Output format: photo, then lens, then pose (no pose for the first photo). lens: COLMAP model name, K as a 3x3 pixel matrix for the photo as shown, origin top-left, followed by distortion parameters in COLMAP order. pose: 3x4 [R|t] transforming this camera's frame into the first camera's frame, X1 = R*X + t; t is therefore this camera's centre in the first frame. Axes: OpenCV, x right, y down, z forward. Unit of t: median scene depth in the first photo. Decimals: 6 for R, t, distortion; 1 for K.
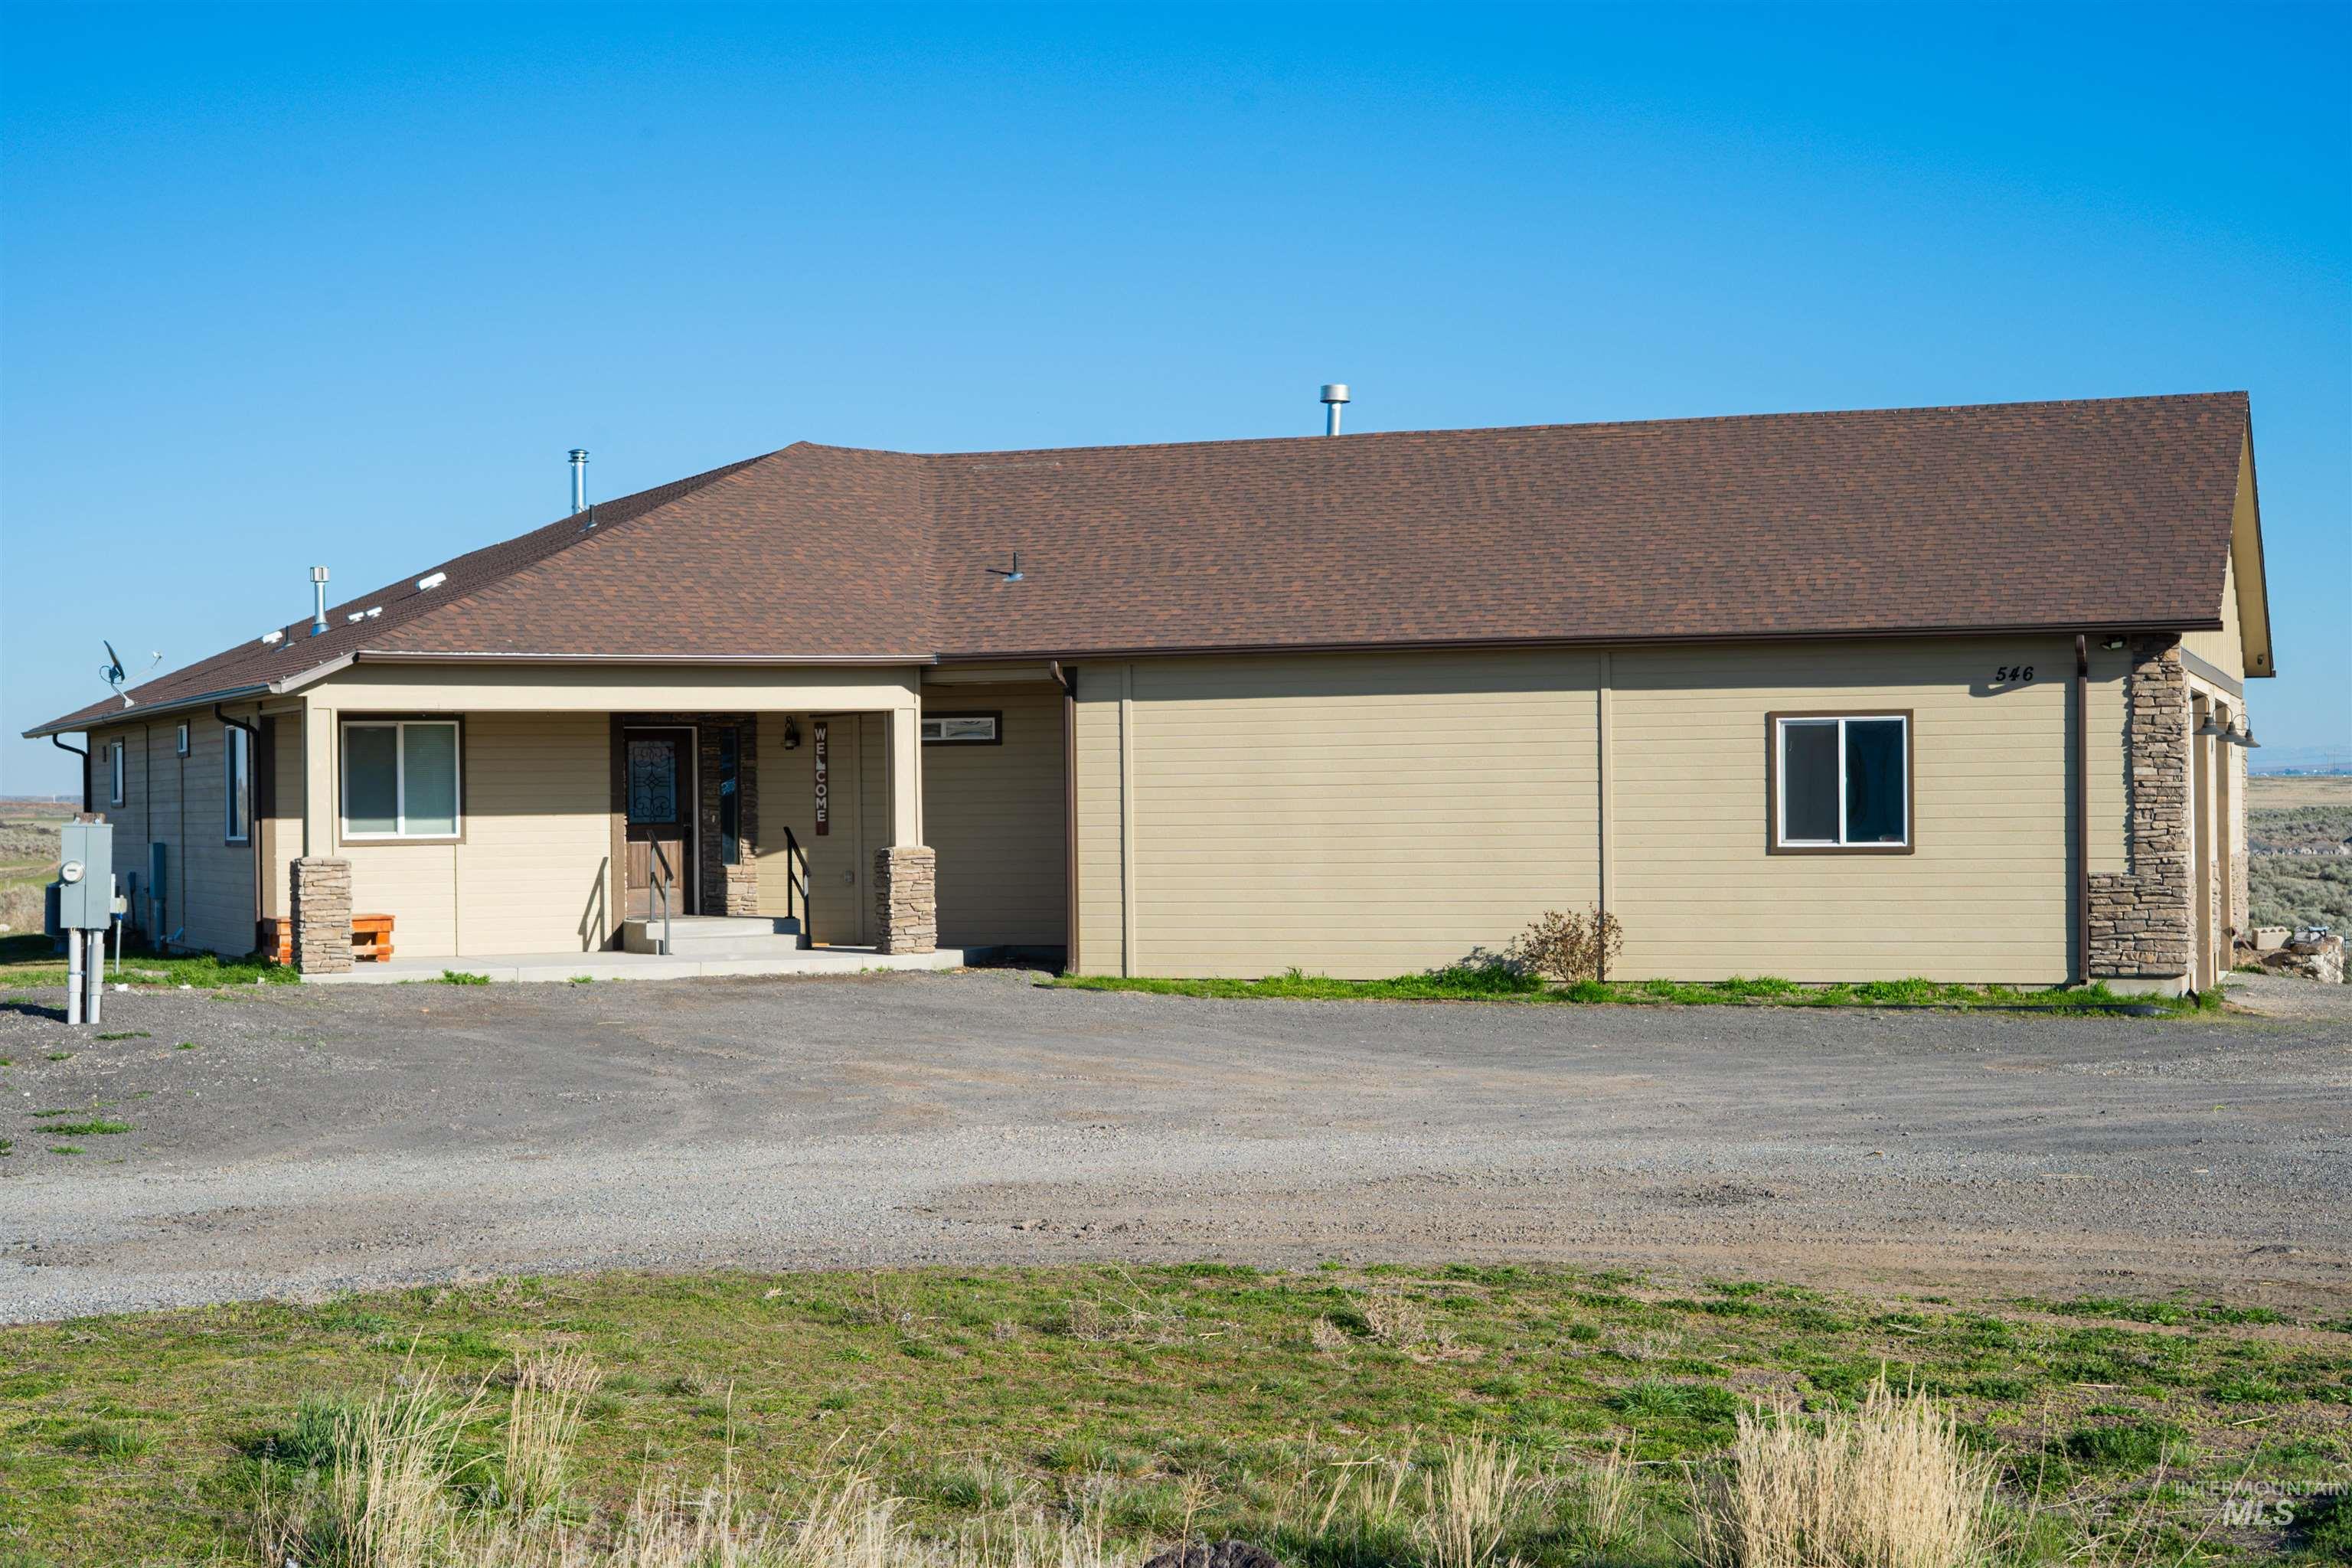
lens RADIAL K [[3346.5, 0, 1176.0], [0, 3346.5, 784.0], [0, 0, 1]] dist [-0.013263, -0.042540]
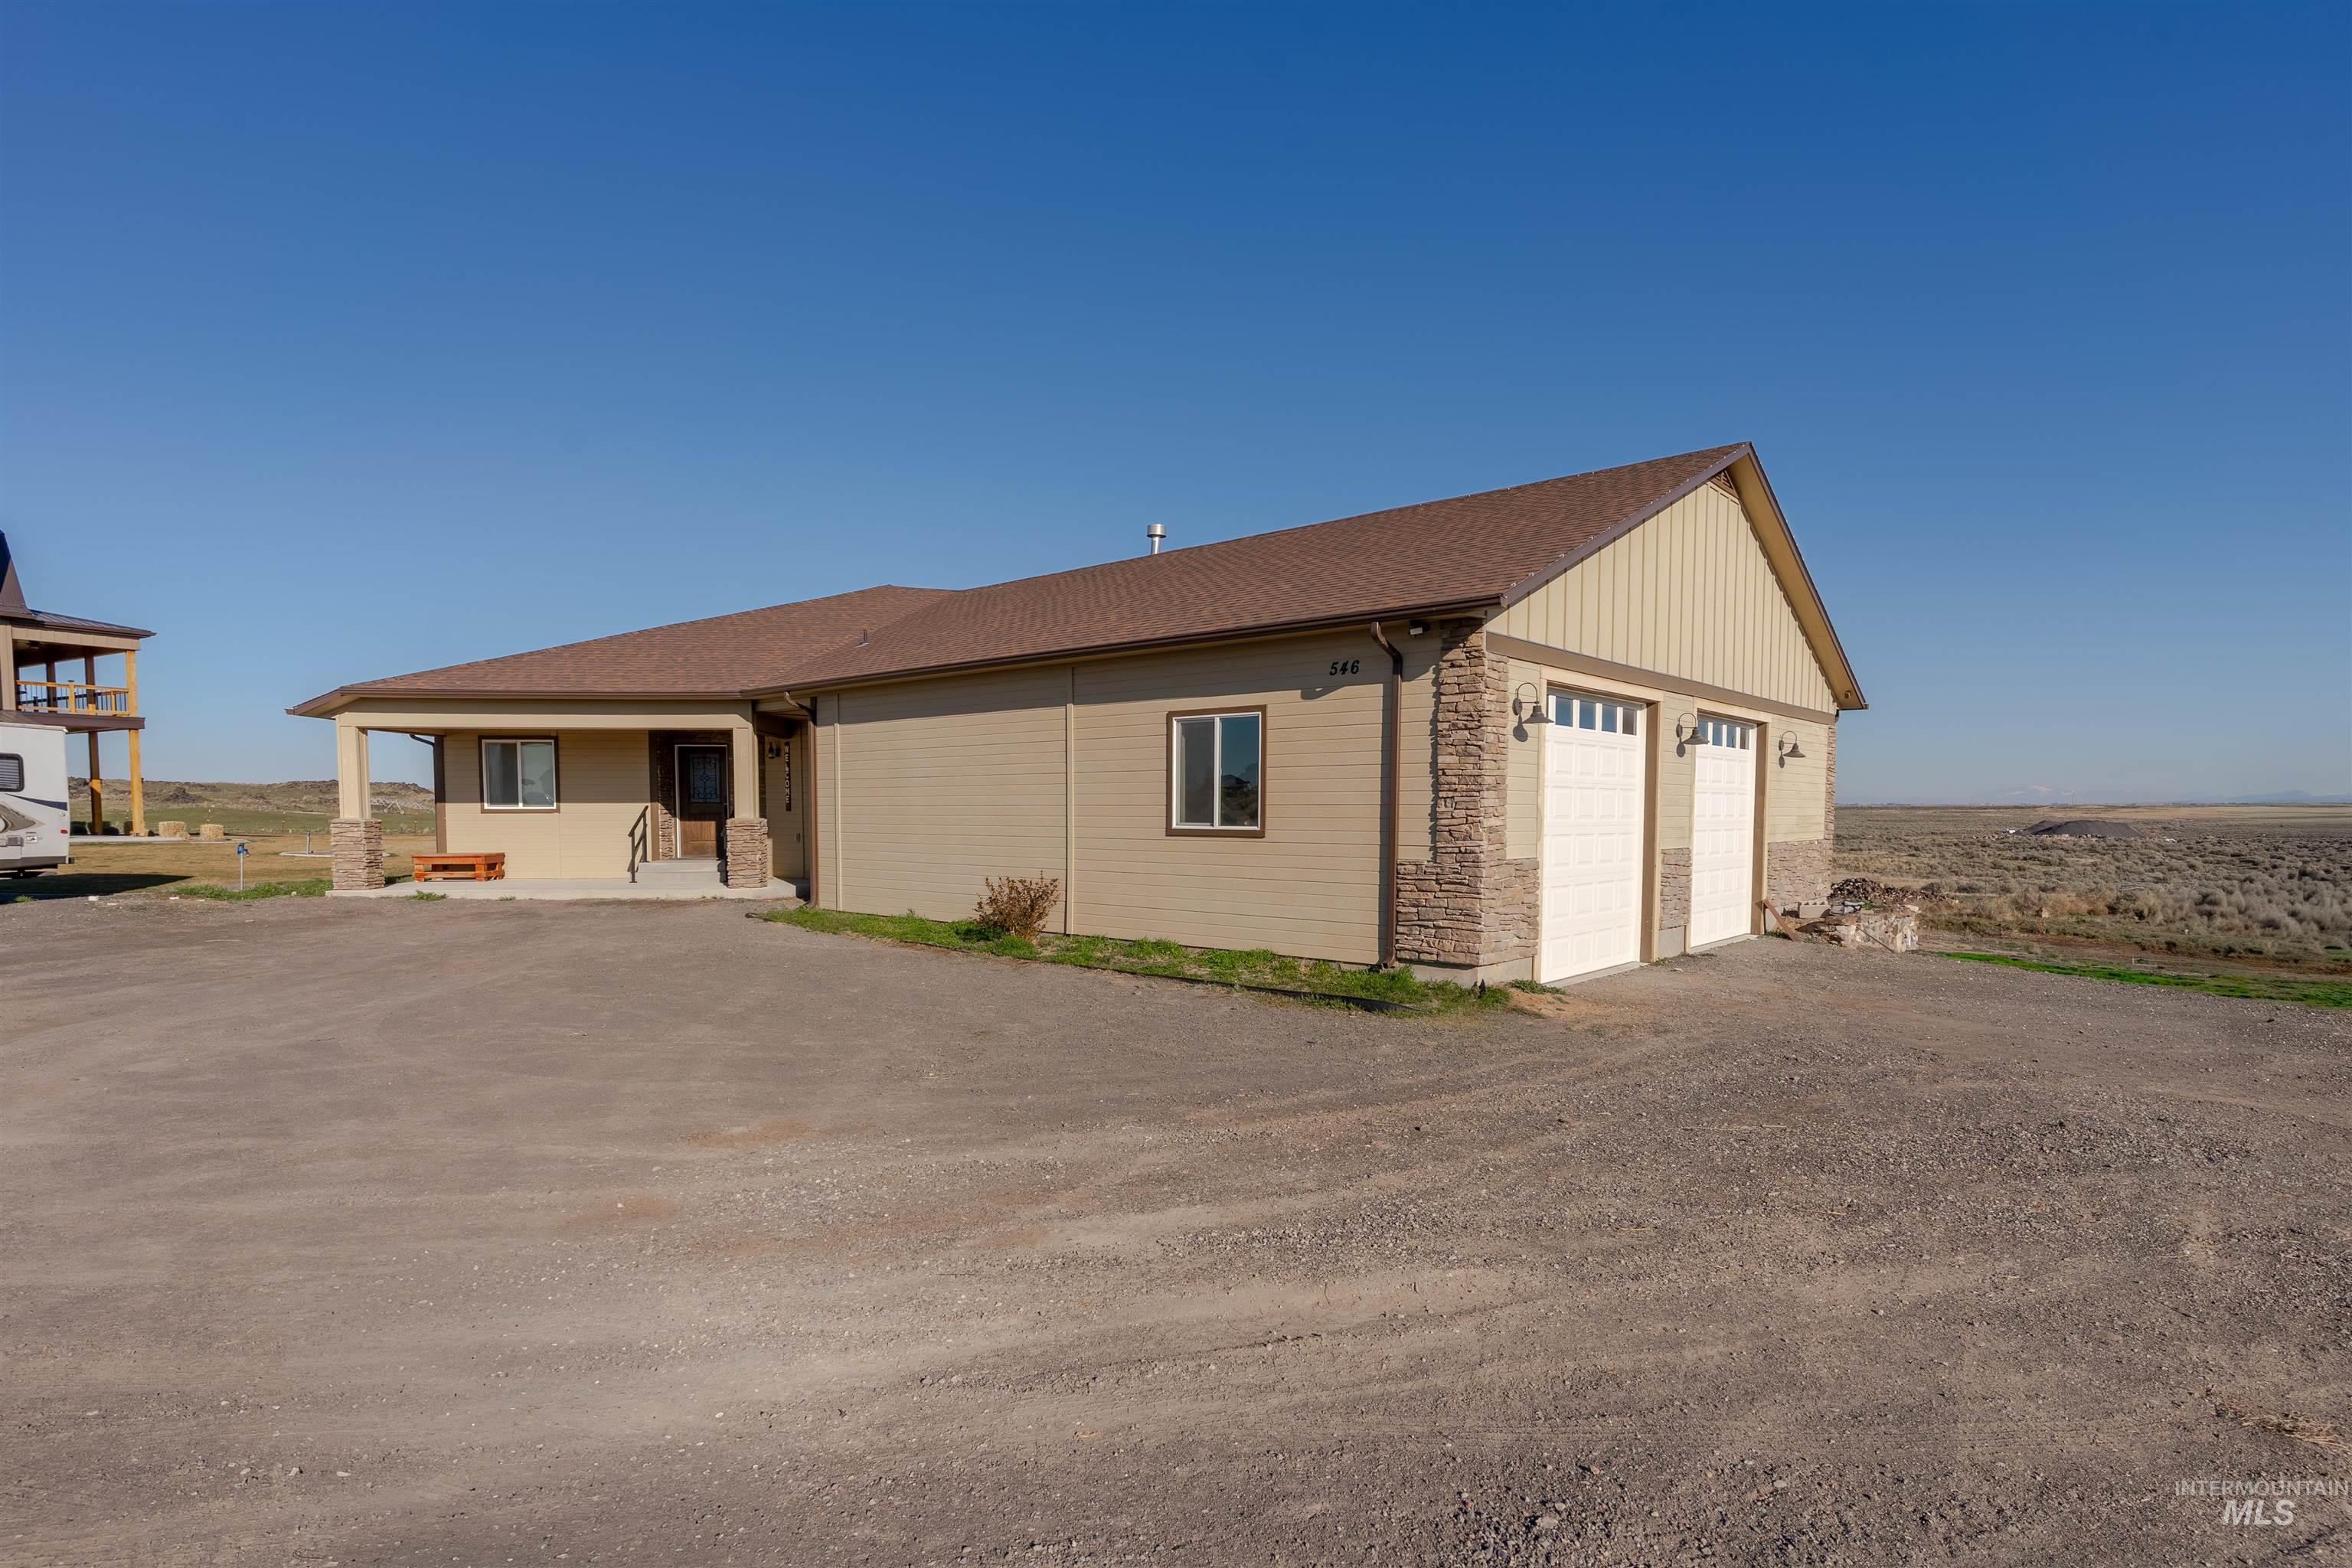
lens RADIAL K [[1189.2, 0, 1174.4], [0, 1189.2, 872.6], [0, 0, 1]] dist [0.005708, 0.000520]
pose [[0.931927, 0.032378, -0.361198, 0.340187], [-0.010308, 0.997969, 0.062864, 0.008282], [0.362500, -0.054861, 0.930368, 0.633179]]
